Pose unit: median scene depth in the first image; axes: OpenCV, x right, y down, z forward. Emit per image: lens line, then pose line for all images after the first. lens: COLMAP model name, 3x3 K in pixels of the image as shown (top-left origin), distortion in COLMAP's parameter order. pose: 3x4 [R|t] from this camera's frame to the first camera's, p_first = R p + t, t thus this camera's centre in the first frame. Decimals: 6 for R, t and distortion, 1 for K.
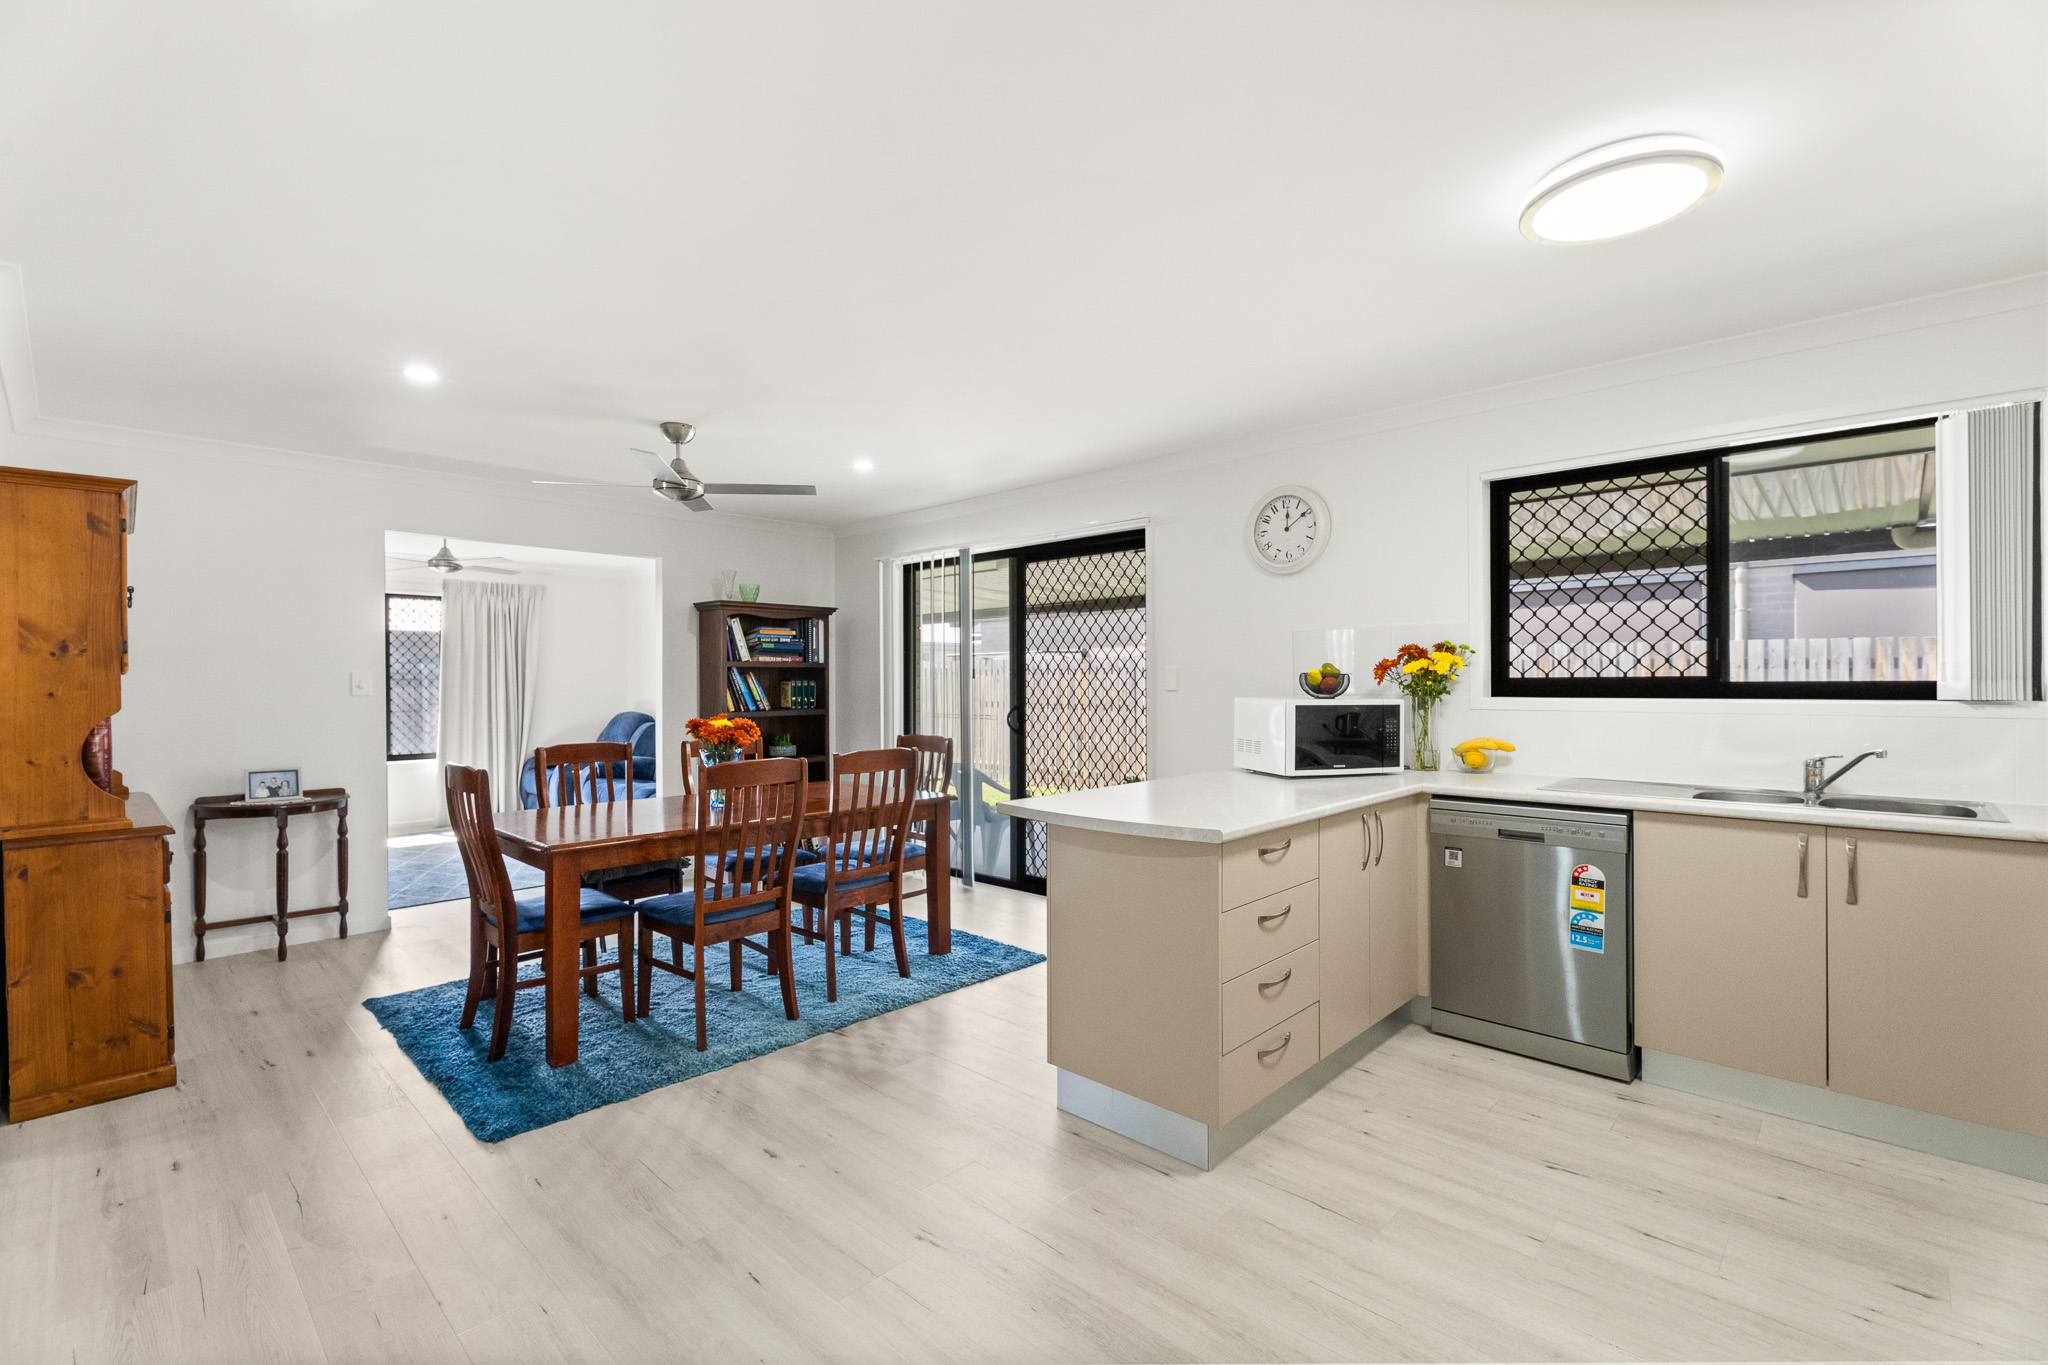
lens RADIAL K [[906.4, 0, 1028.8], [0, 906.4, 683.3], [0, 0, 1]] dist [-0.000359, 0.000104]
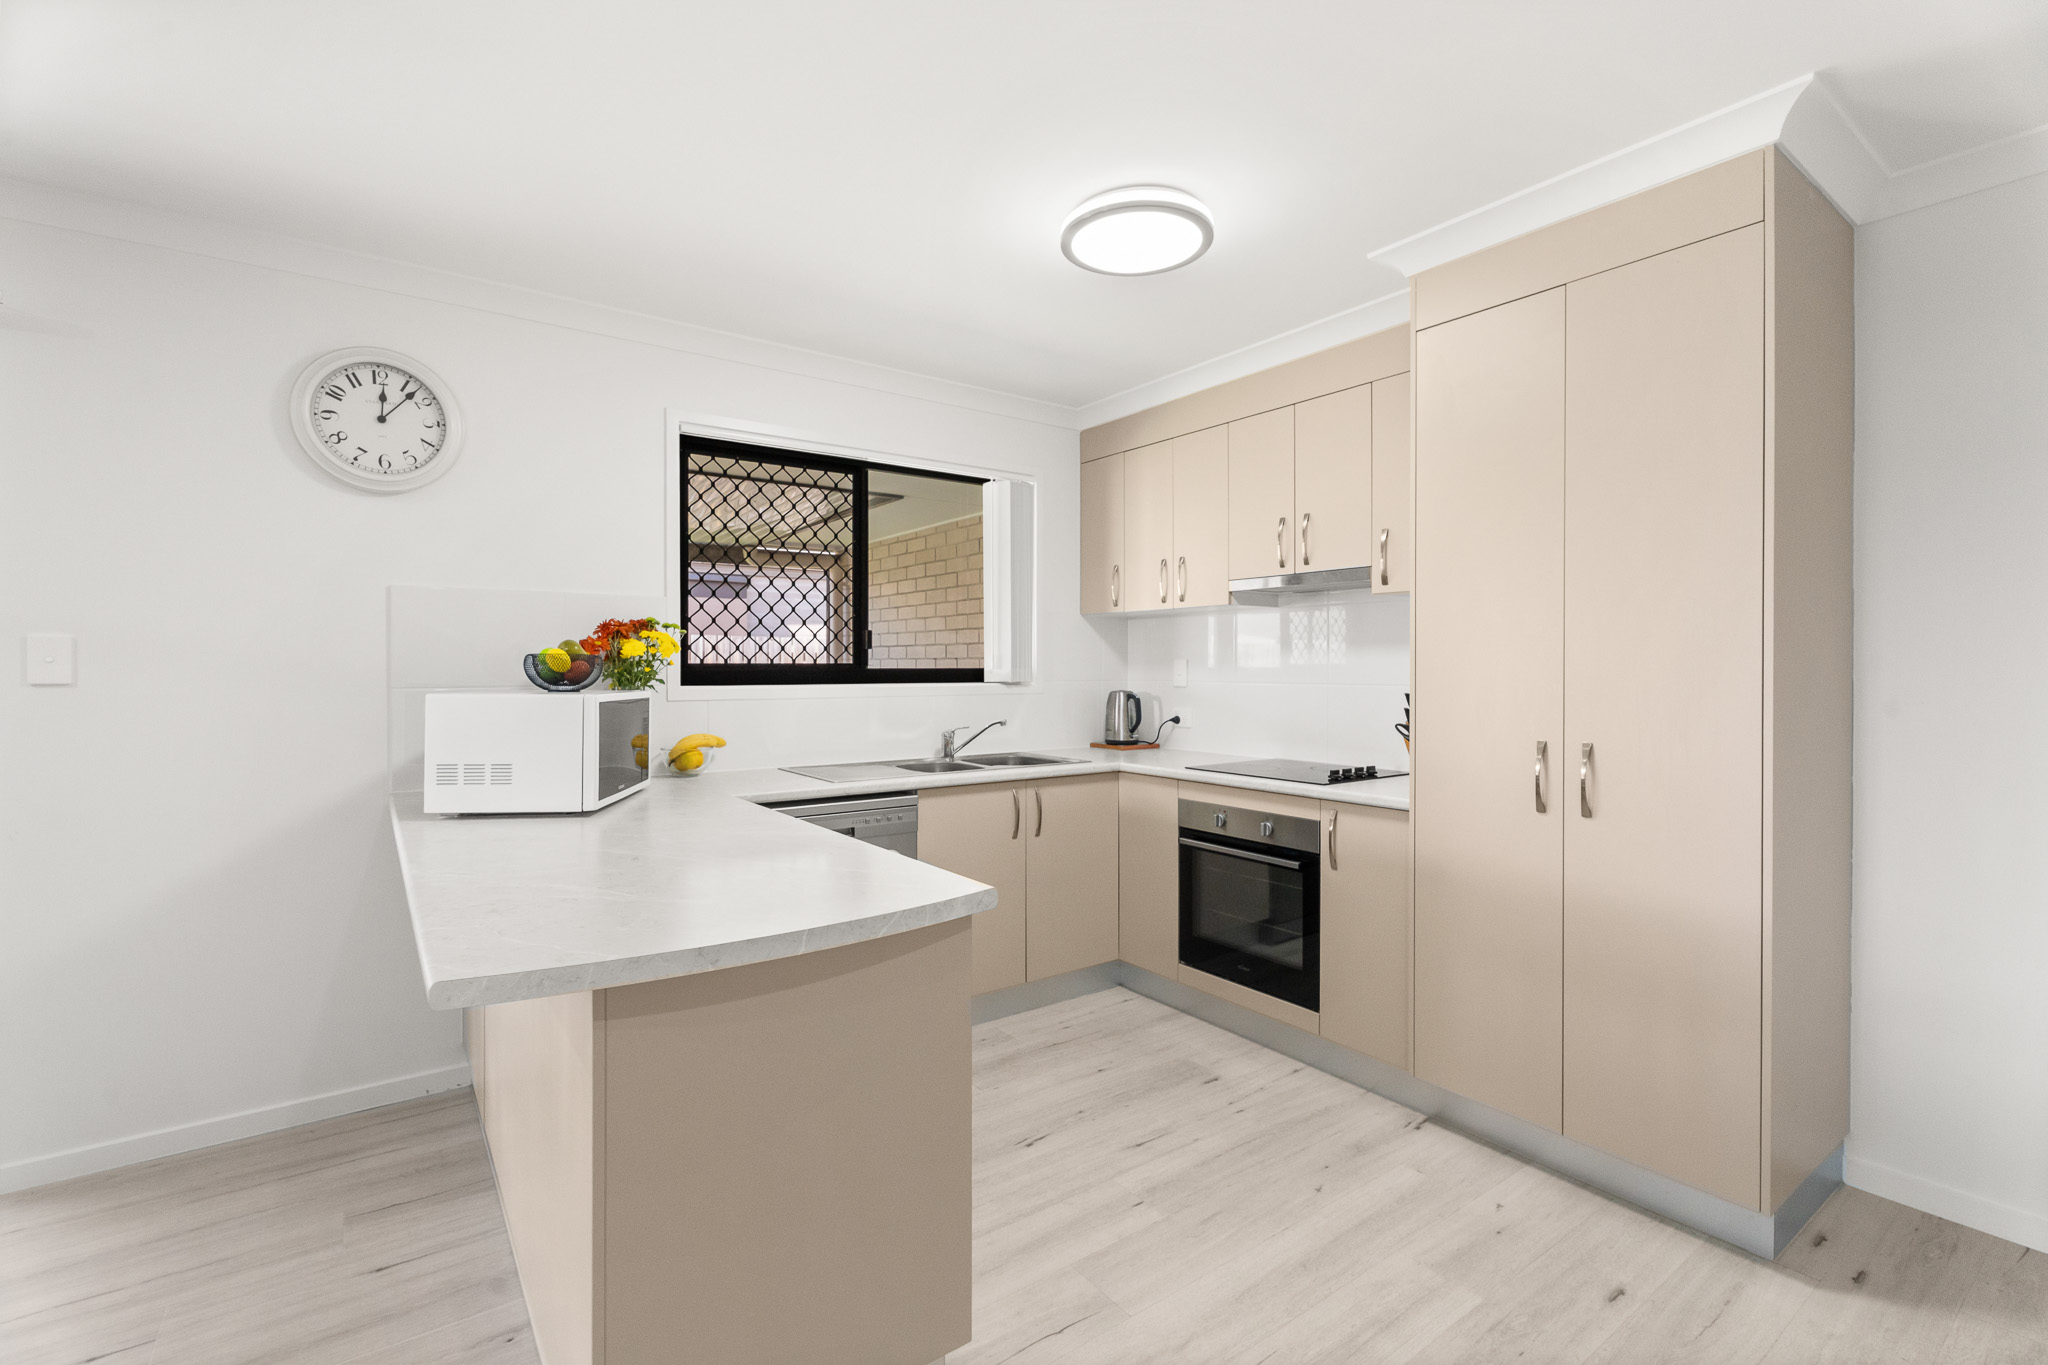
lens RADIAL K [[906.4, 0, 1022.3], [0, 906.4, 670.8], [0, 0, 1]] dist [-0.000359, 0.000104]
pose [[0.185611, -0.000562, 0.982623, -0.306186], [0.000091, 1.000000, 0.000554, 0.000354], [-0.982623, -0.000013, 0.185611, 0.588897]]
